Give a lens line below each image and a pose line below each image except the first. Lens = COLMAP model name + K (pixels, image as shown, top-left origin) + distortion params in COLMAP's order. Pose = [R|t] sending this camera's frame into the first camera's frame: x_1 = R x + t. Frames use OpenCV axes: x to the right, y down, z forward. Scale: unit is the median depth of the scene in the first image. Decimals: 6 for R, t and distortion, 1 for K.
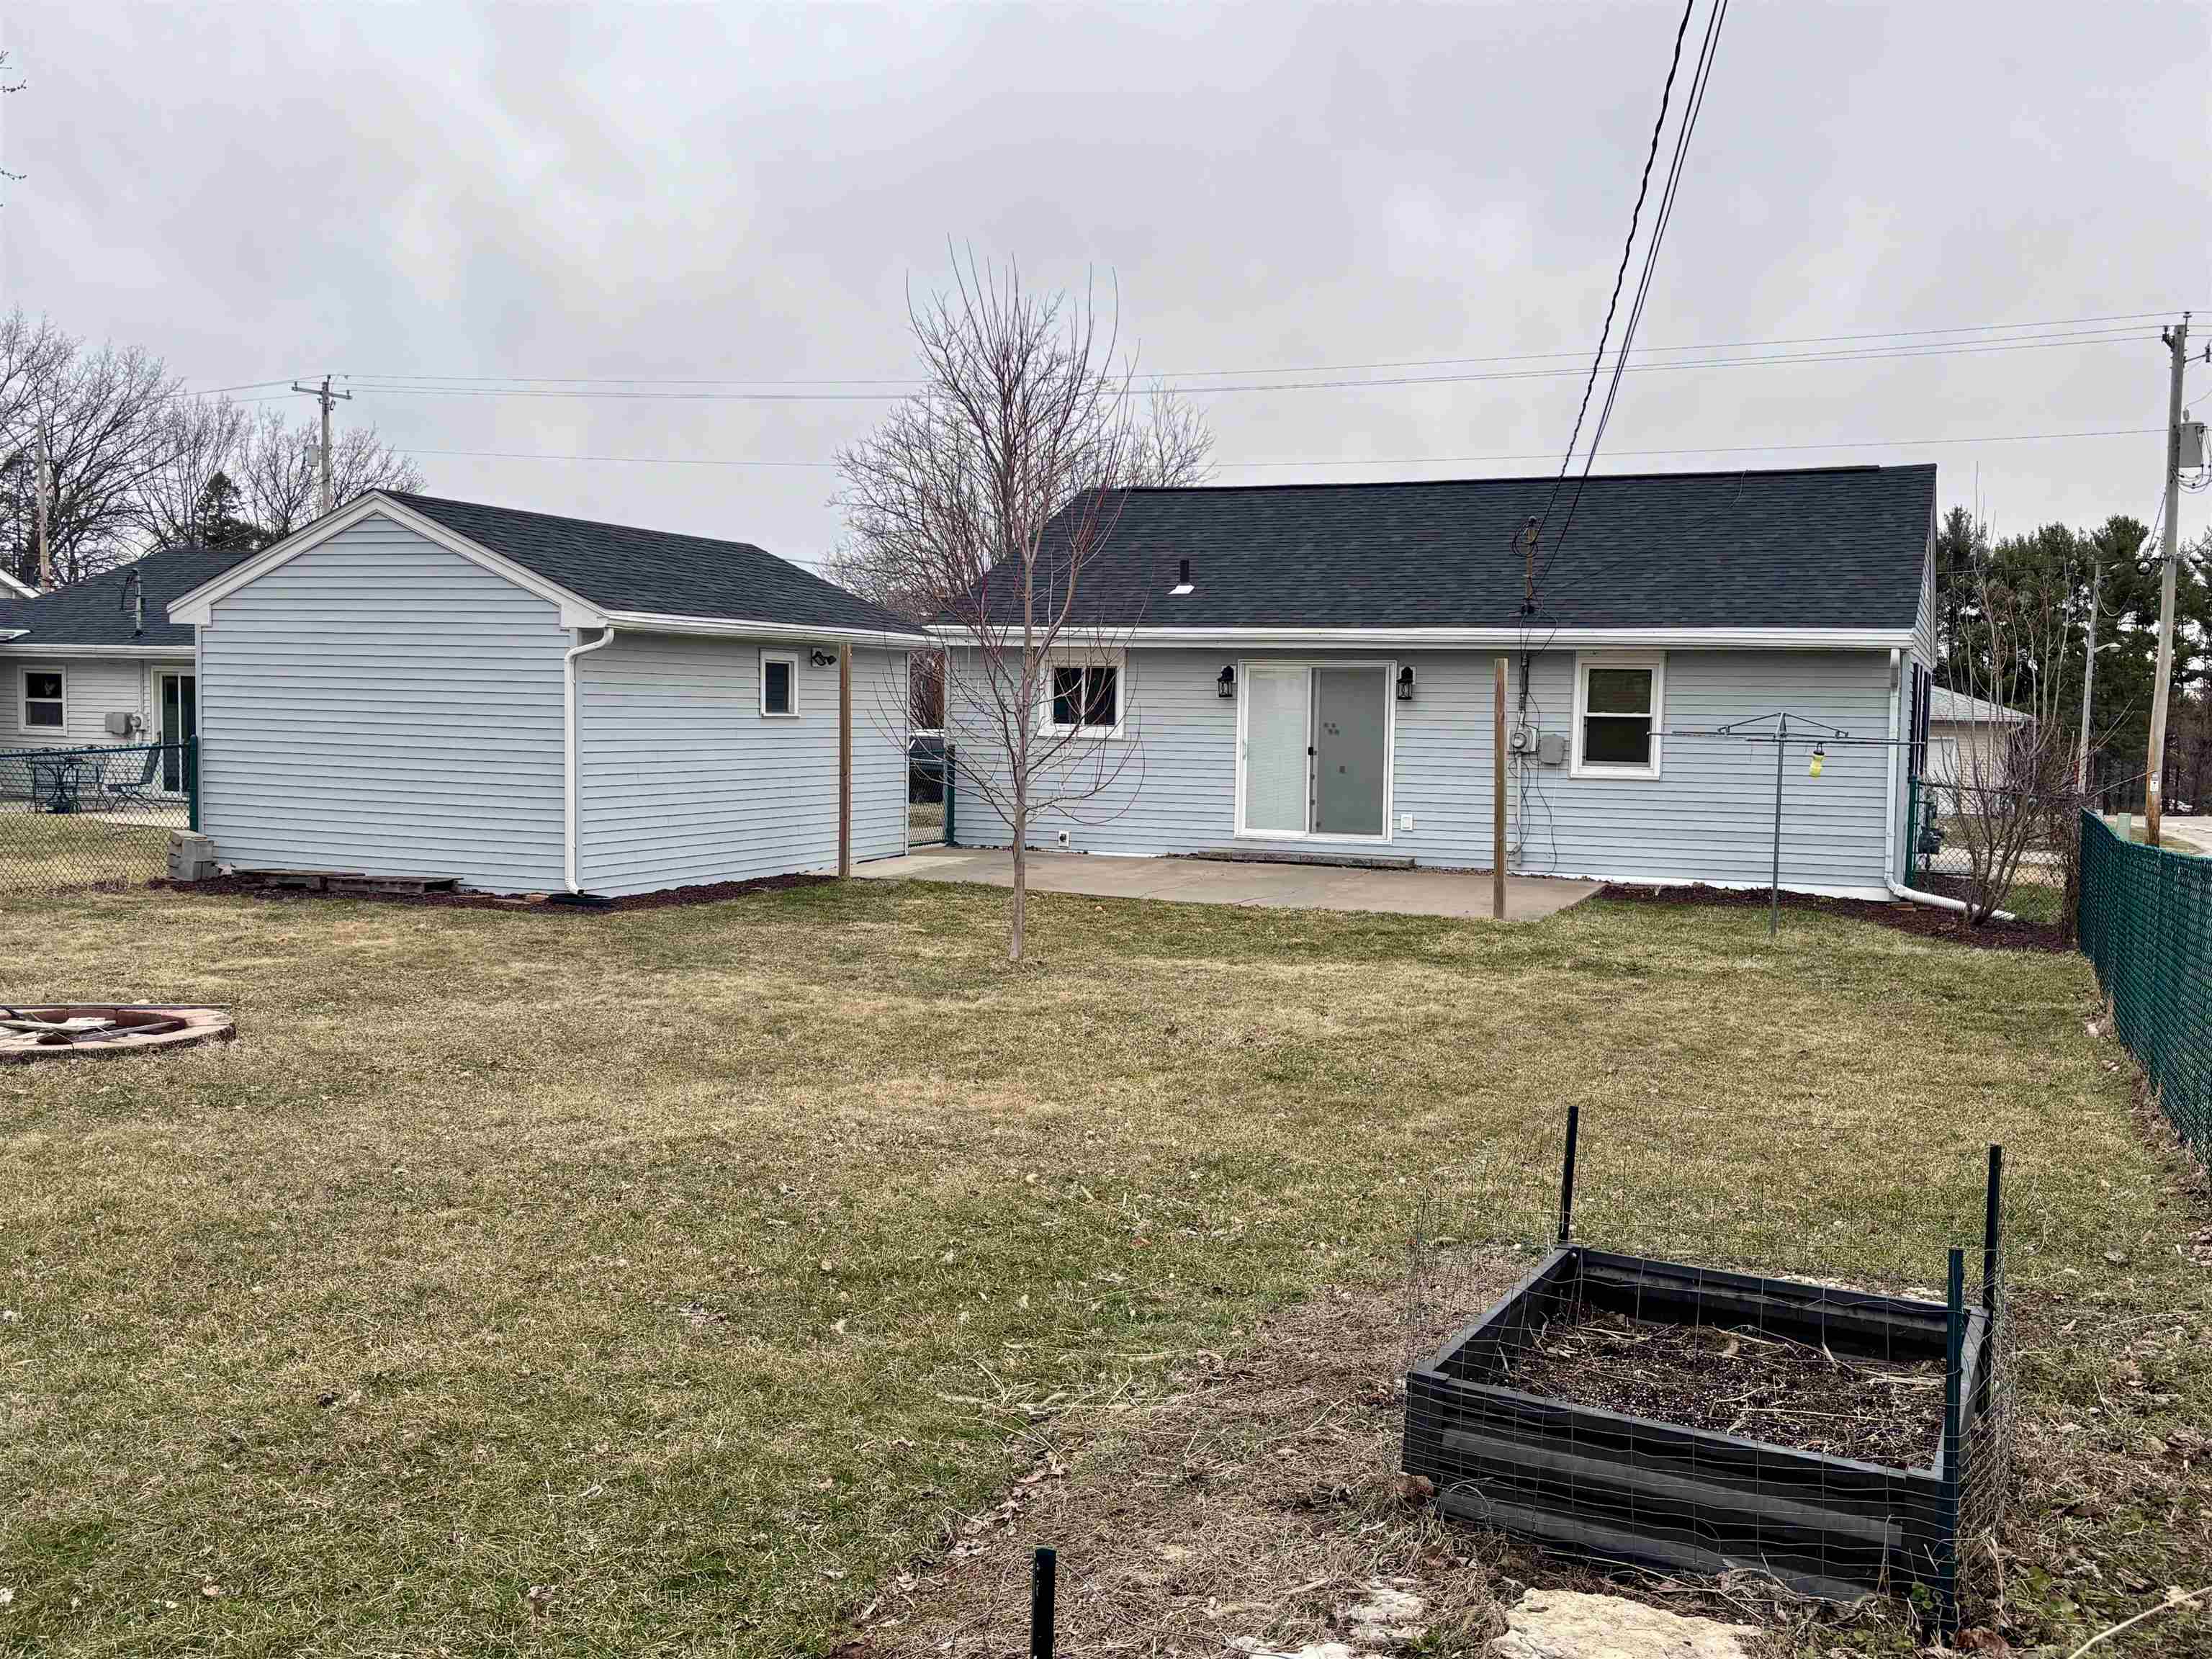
lens RADIAL K [[2112.4, 0, 1106.0], [0, 2112.4, 829.5], [0, 0, 1]] dist [0.055112, -0.006993]
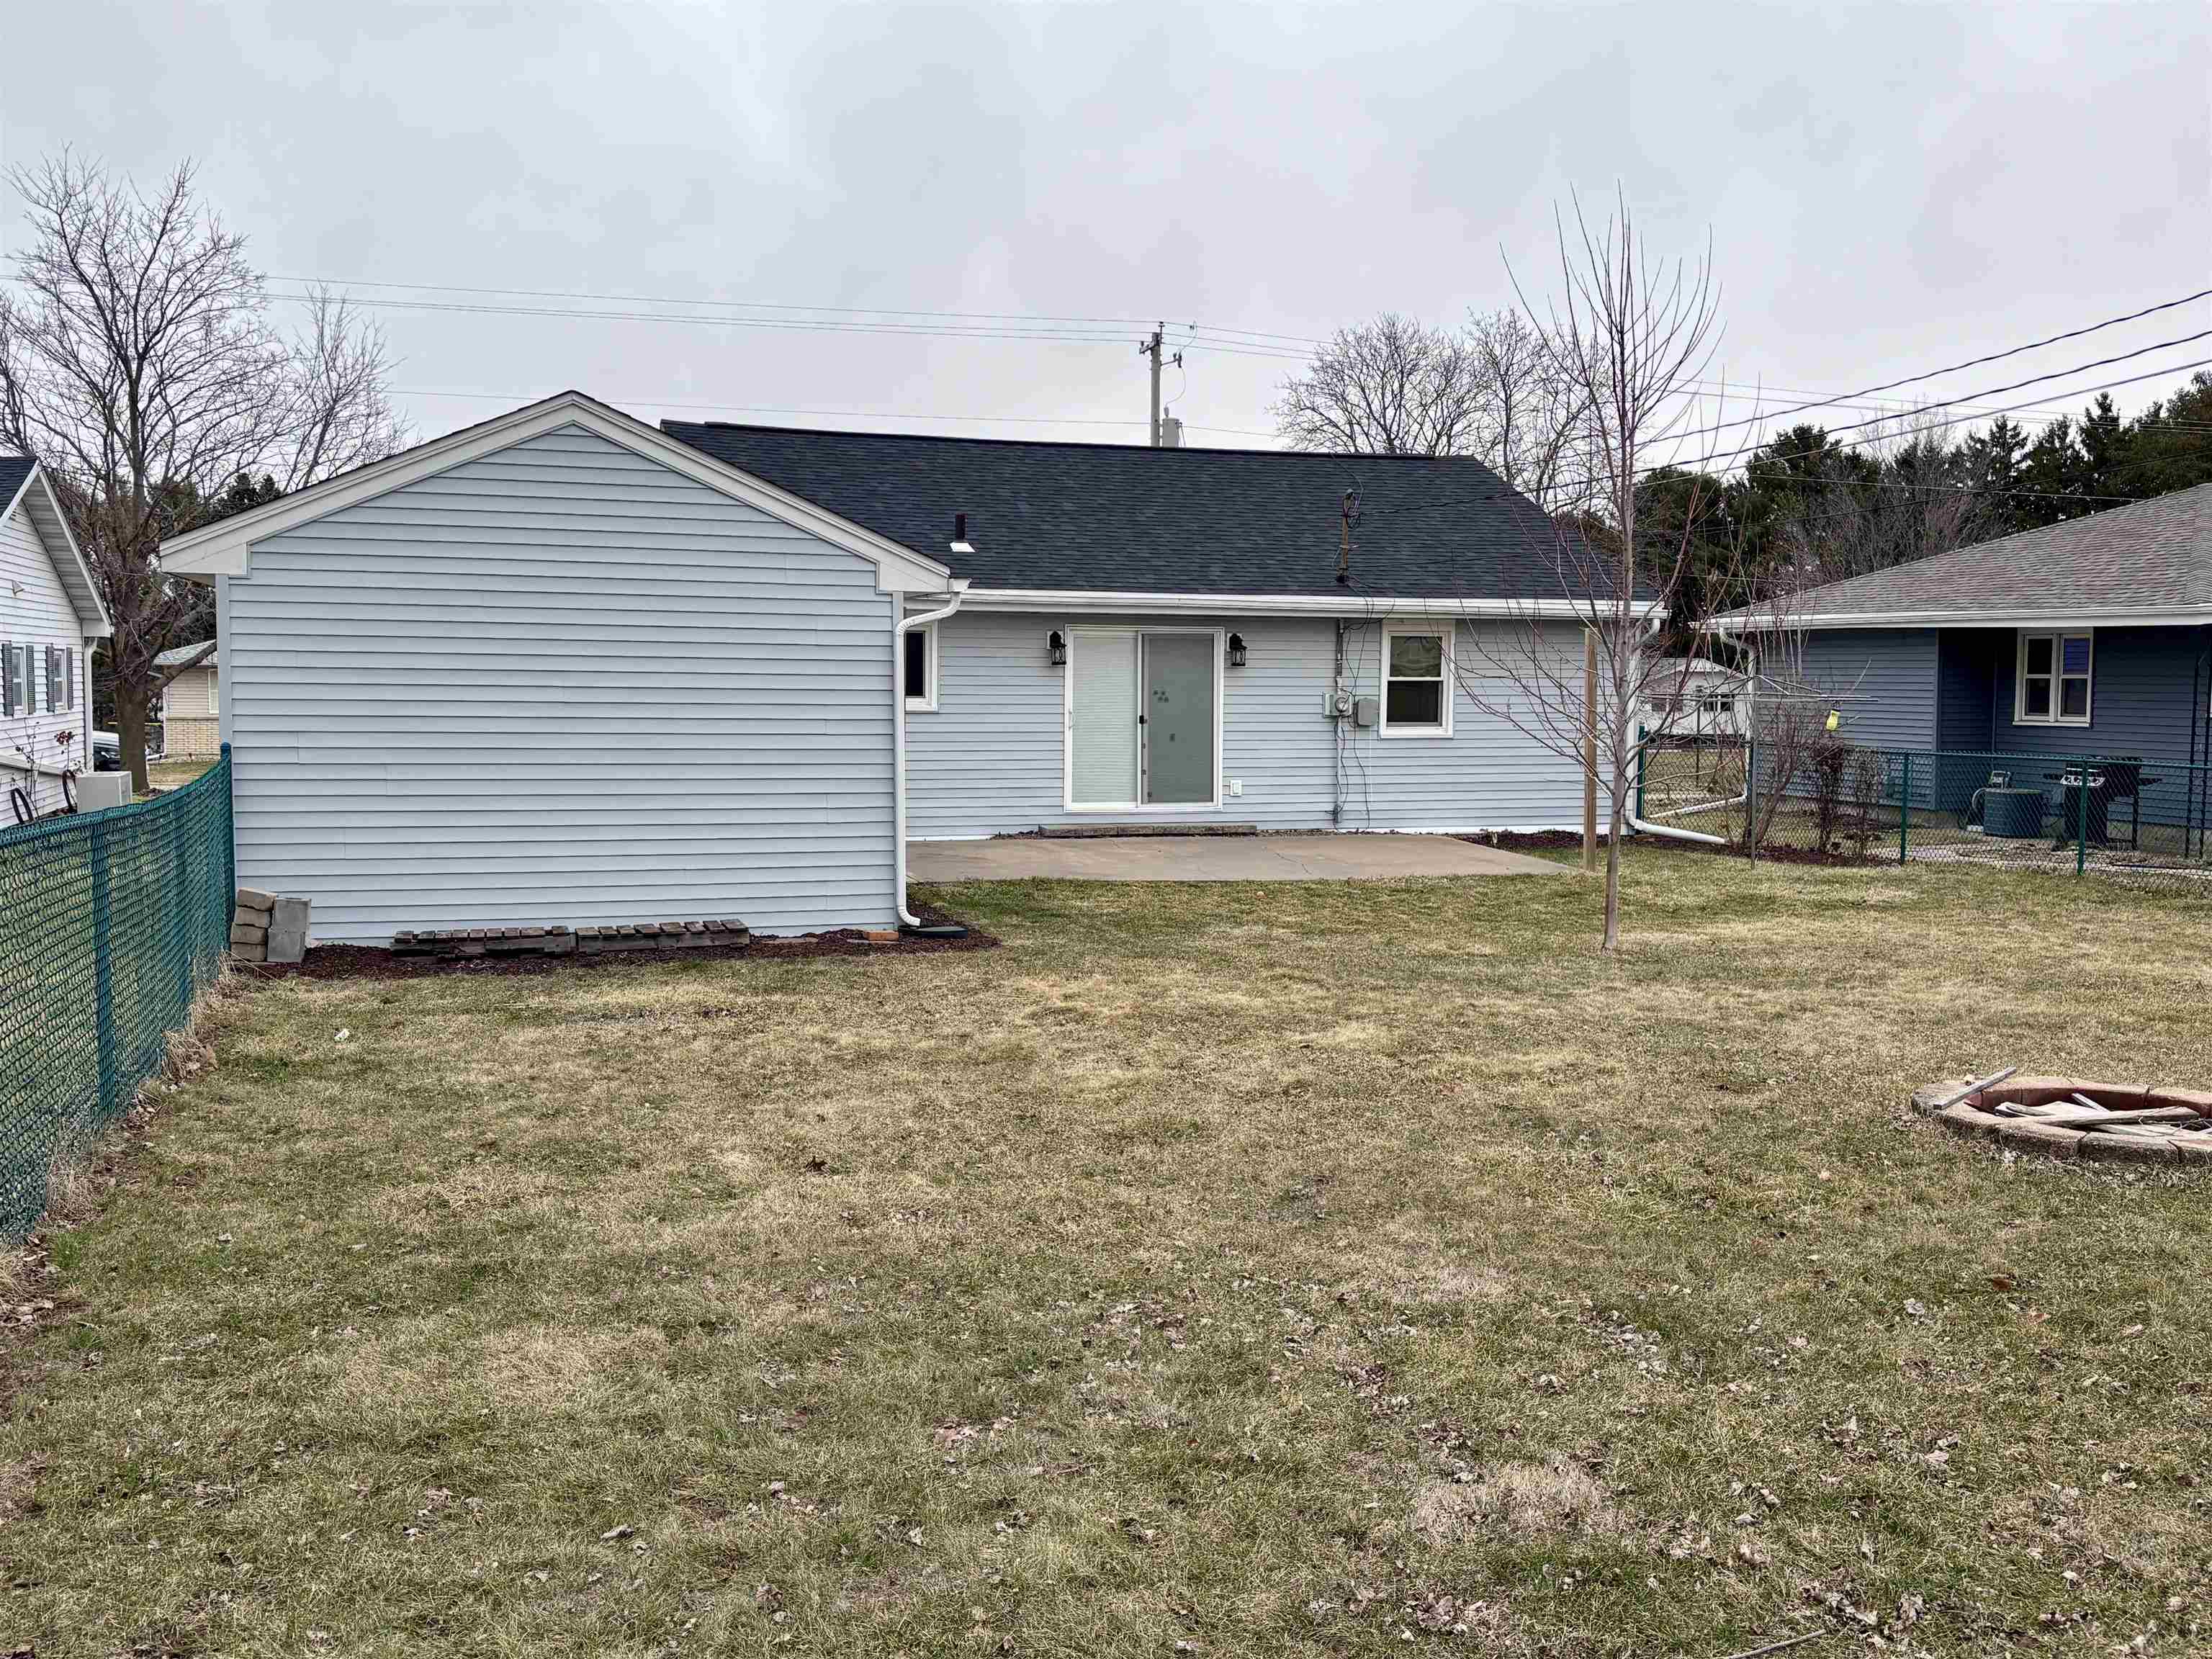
lens RADIAL K [[2112.4, 0, 1106.0], [0, 2112.4, 829.5], [0, 0, 1]] dist [0.055112, -0.006993]
pose [[0.755069, -0.060688, 0.652830, -0.562604], [0.044098, 0.998153, 0.041786, -0.028372], [-0.654160, -0.002763, 0.756351, 0.279133]]
